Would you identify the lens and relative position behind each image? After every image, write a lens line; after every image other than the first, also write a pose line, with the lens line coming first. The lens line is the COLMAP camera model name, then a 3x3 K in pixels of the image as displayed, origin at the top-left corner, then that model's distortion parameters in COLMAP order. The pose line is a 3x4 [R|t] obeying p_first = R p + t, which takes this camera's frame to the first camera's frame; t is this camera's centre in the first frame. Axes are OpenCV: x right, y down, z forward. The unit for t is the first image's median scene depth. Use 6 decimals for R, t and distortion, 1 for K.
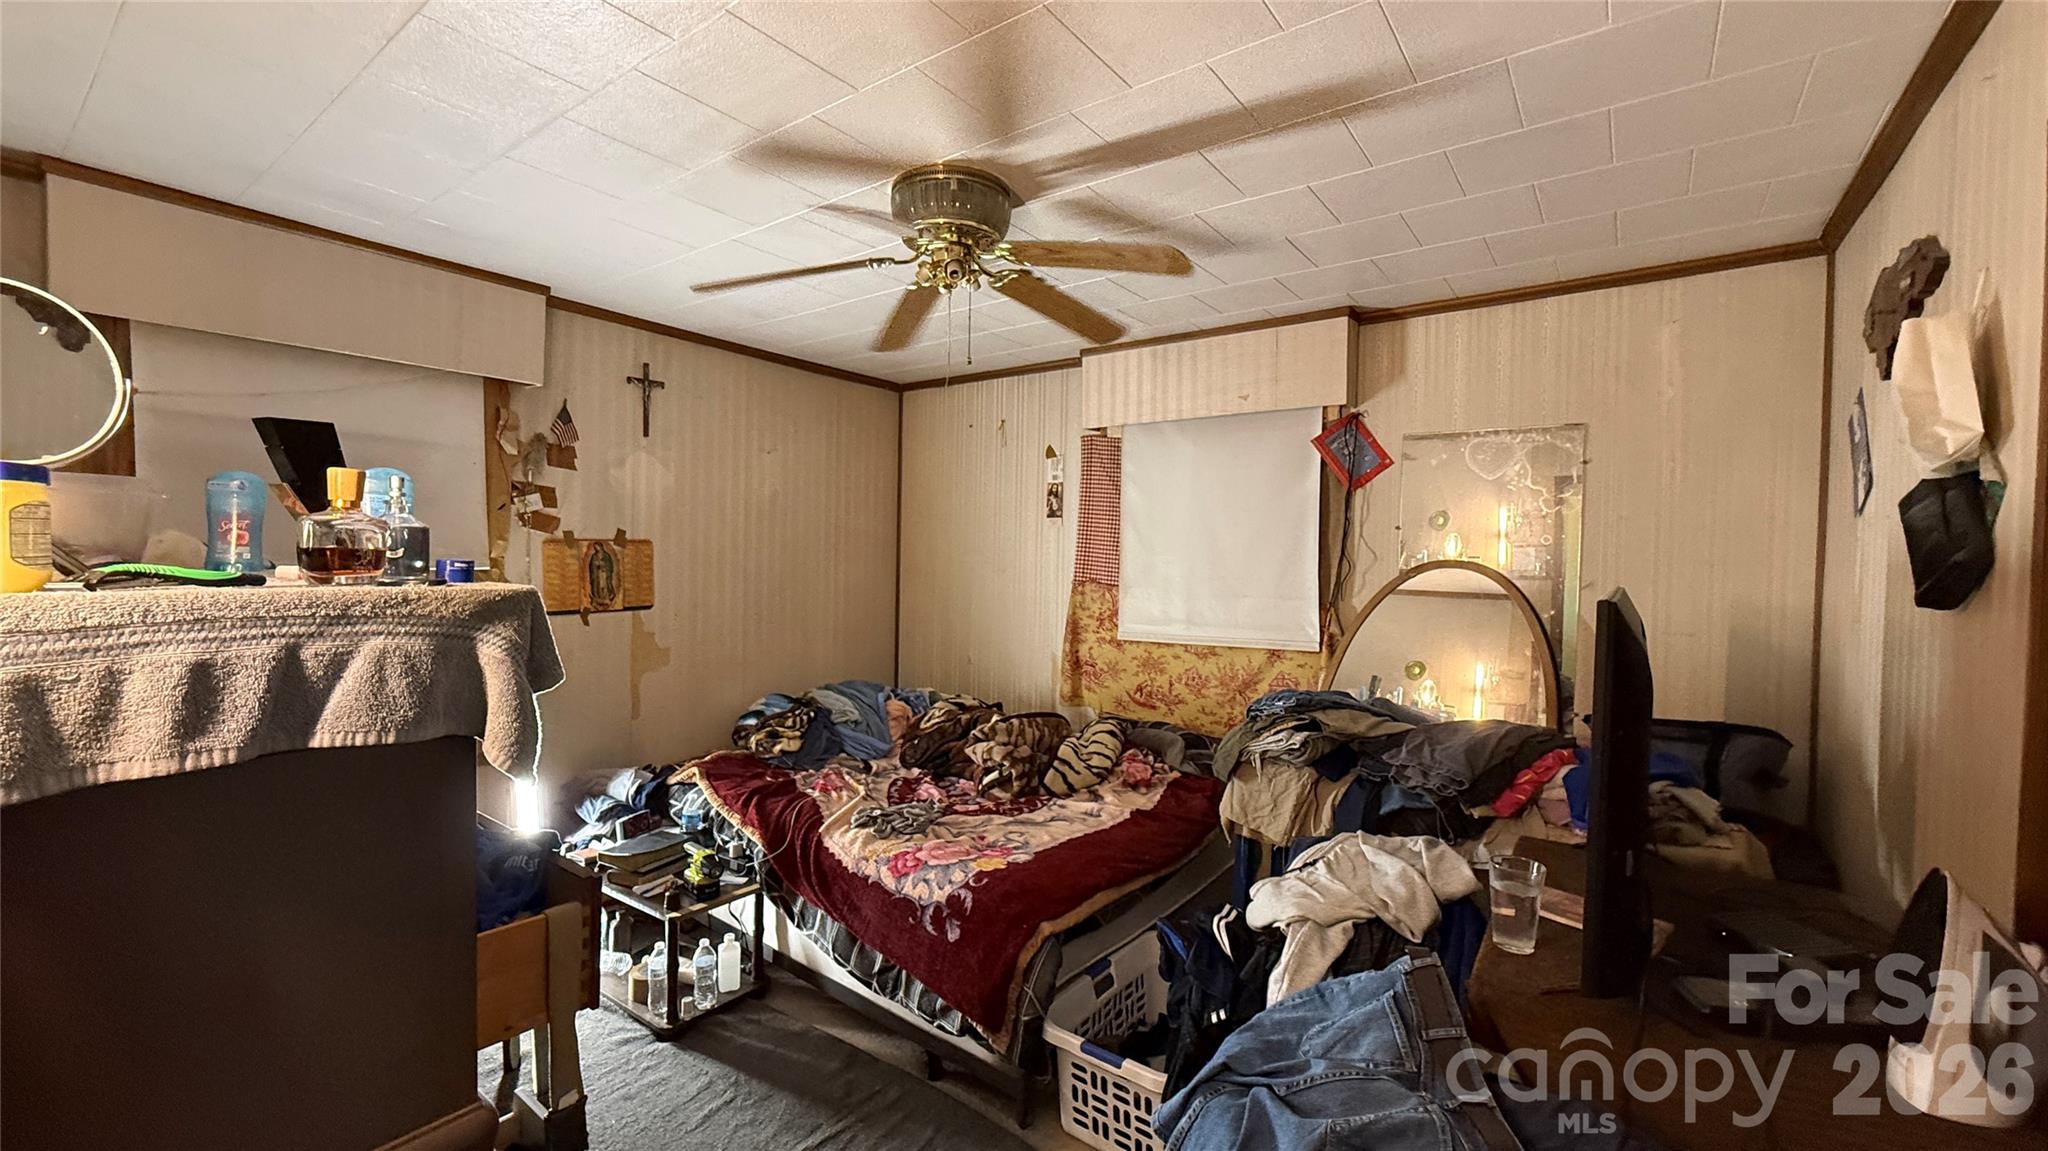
lens RADIAL K [[811.5, 0, 1028.0], [0, 811.5, 576.3], [0, 0, 1]] dist [0.000121, -0.000284]
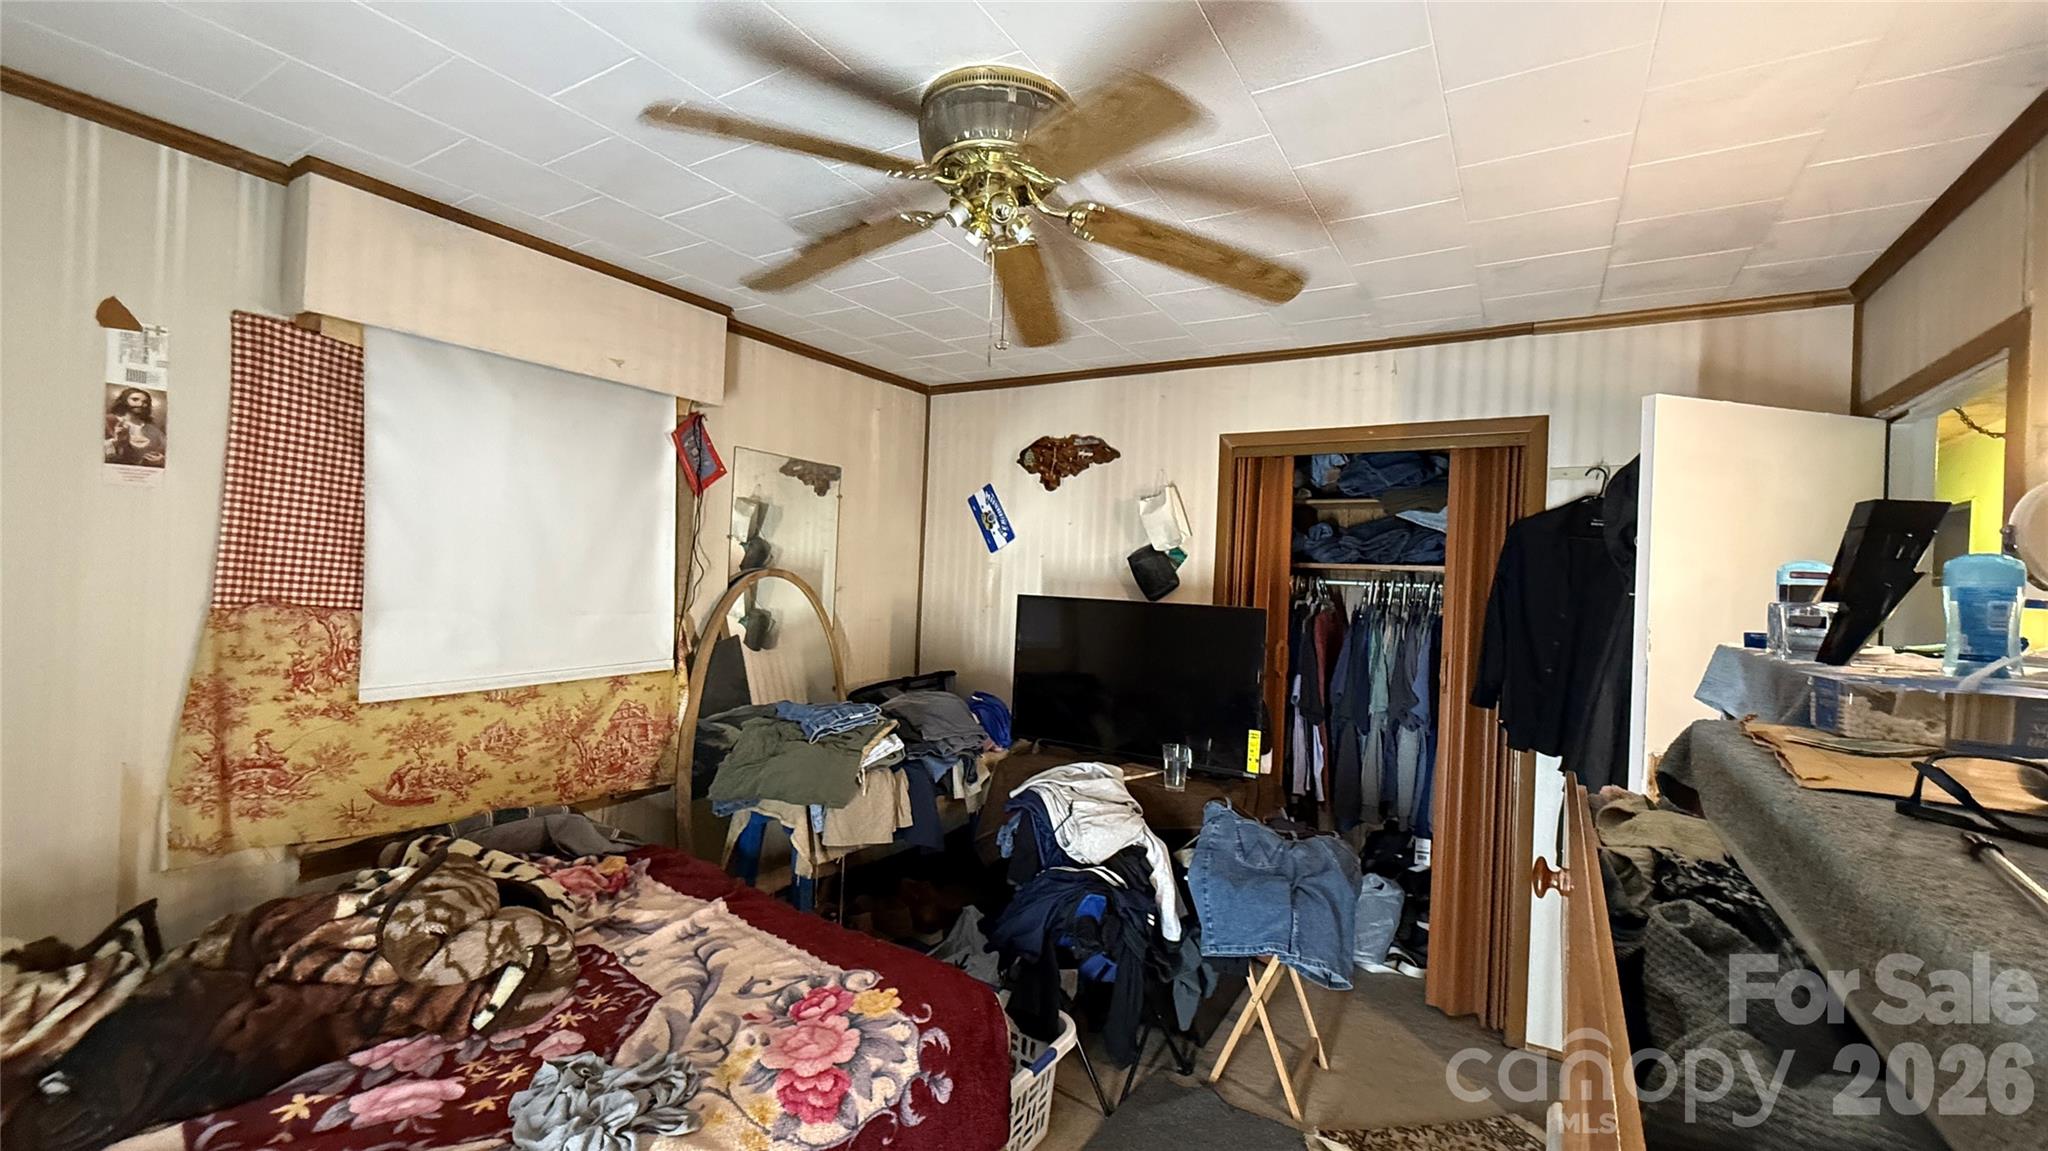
lens RADIAL K [[811.5, 0, 1028.0], [0, 811.5, 576.3], [0, 0, 1]] dist [0.000121, -0.000284]
pose [[-0.079621, -0.018600, 0.996652, -0.516429], [-0.015373, 0.999730, 0.017429, -0.029470], [-0.996707, -0.013934, -0.079885, 0.612454]]
